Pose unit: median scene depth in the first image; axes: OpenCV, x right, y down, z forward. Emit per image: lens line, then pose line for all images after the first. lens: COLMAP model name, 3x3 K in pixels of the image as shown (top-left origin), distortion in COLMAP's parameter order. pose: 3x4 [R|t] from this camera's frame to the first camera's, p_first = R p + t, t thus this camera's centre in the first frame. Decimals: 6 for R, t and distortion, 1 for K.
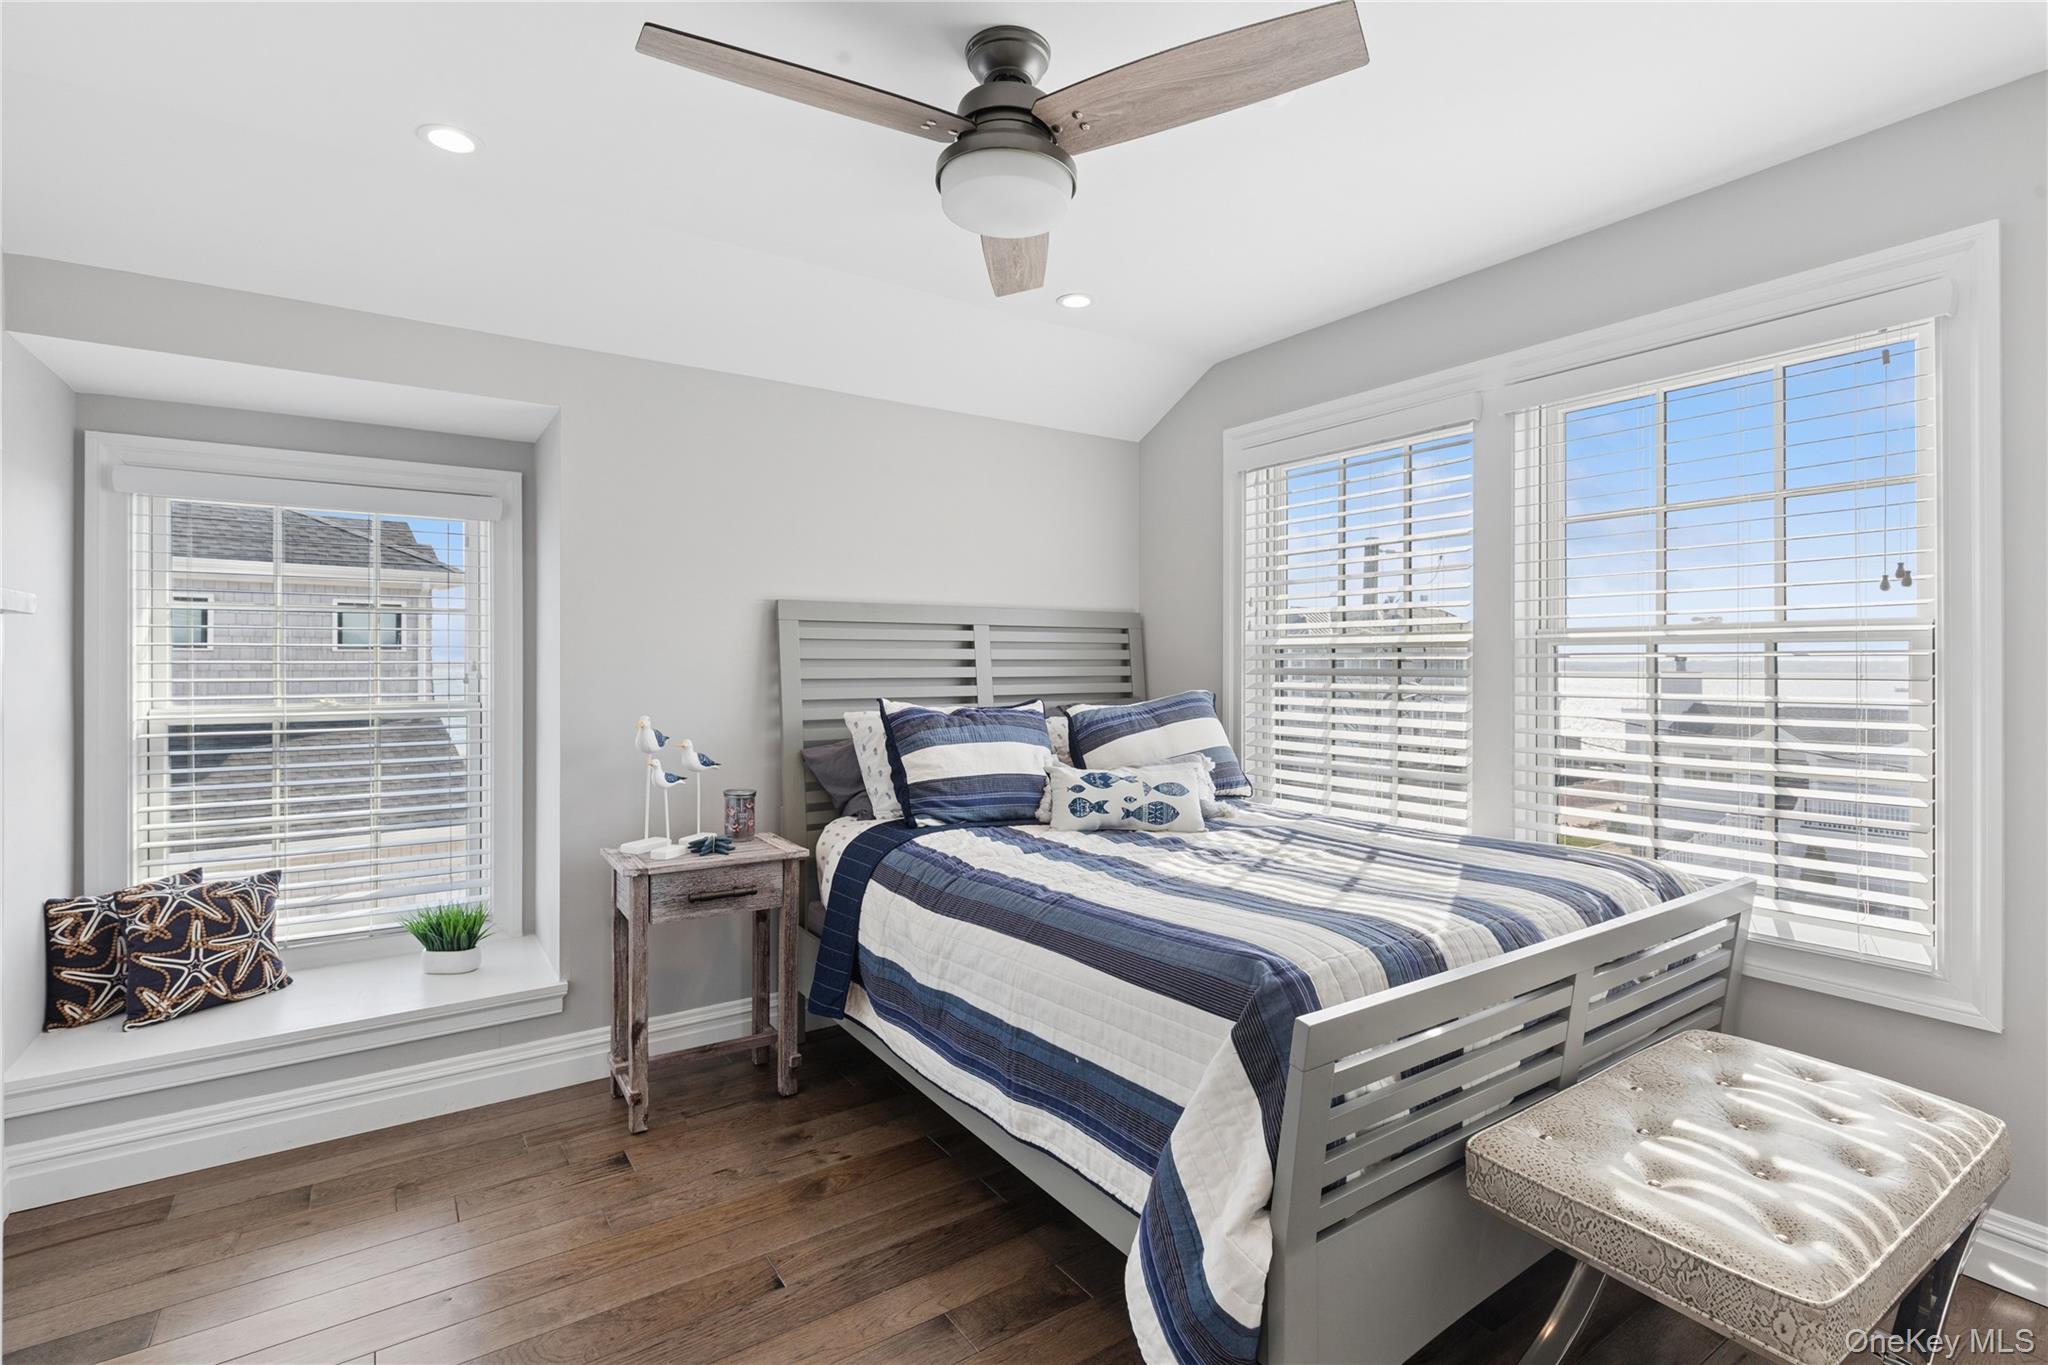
lens RADIAL K [[970.7, 0, 1050.5], [0, 970.7, 644.7], [0, 0, 1]] dist [-0.001511, -0.000268]
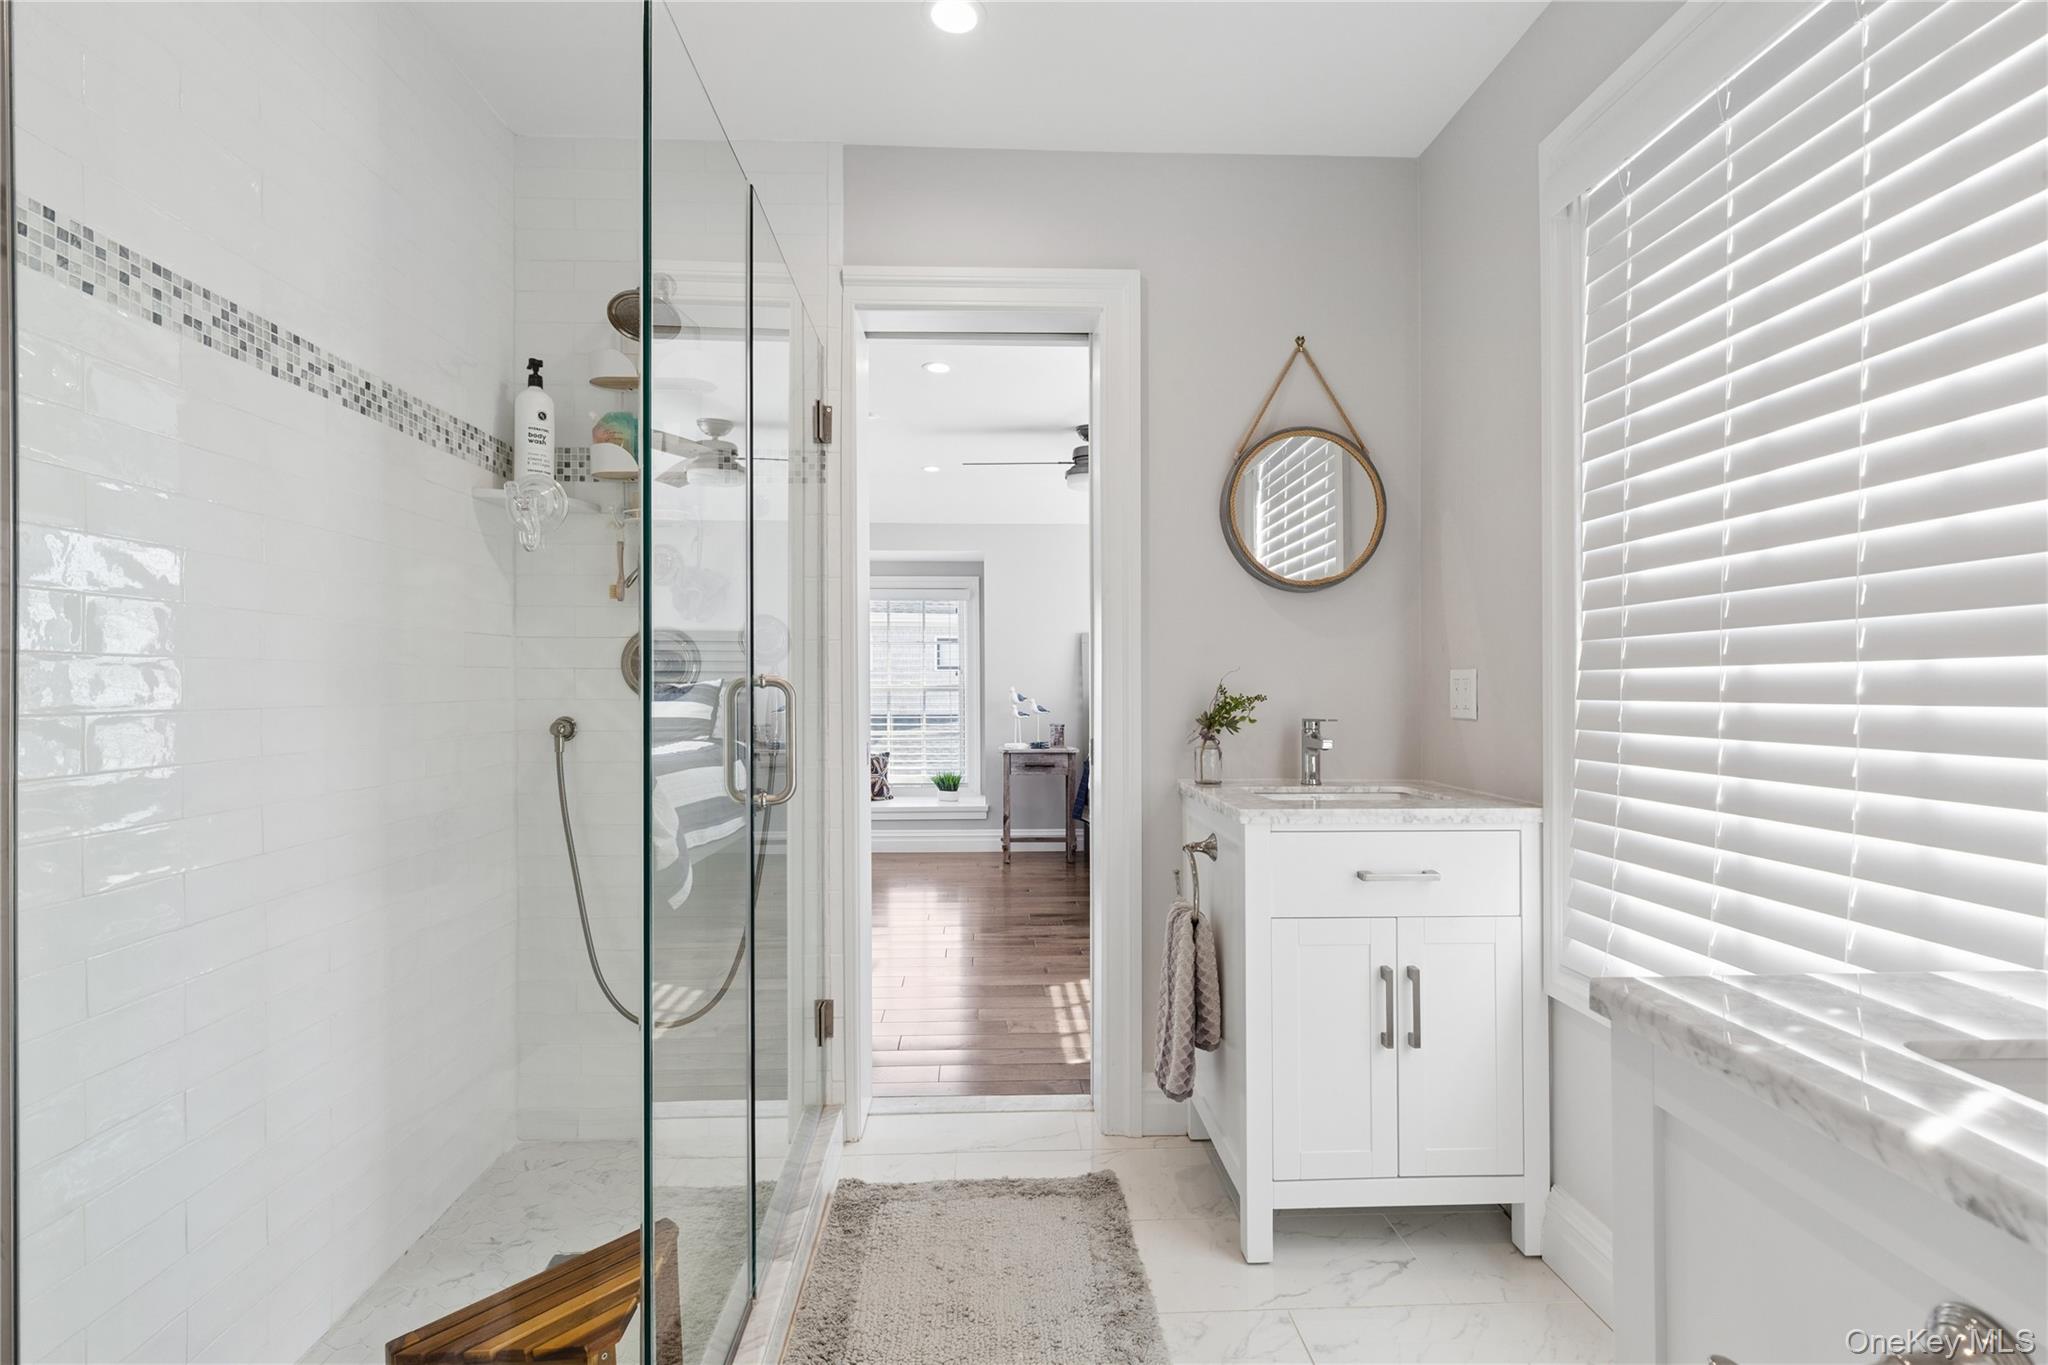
lens RADIAL K [[970.7, 0, 1020.8], [0, 970.7, 681.8], [0, 0, 1]] dist [-0.001511, -0.000268]
pose [[0.848187, -0.000672, -0.529697, 0.769988], [0.008485, 0.999888, 0.012319, 0.032092], [0.529630, -0.014943, 0.848097, -0.881356]]
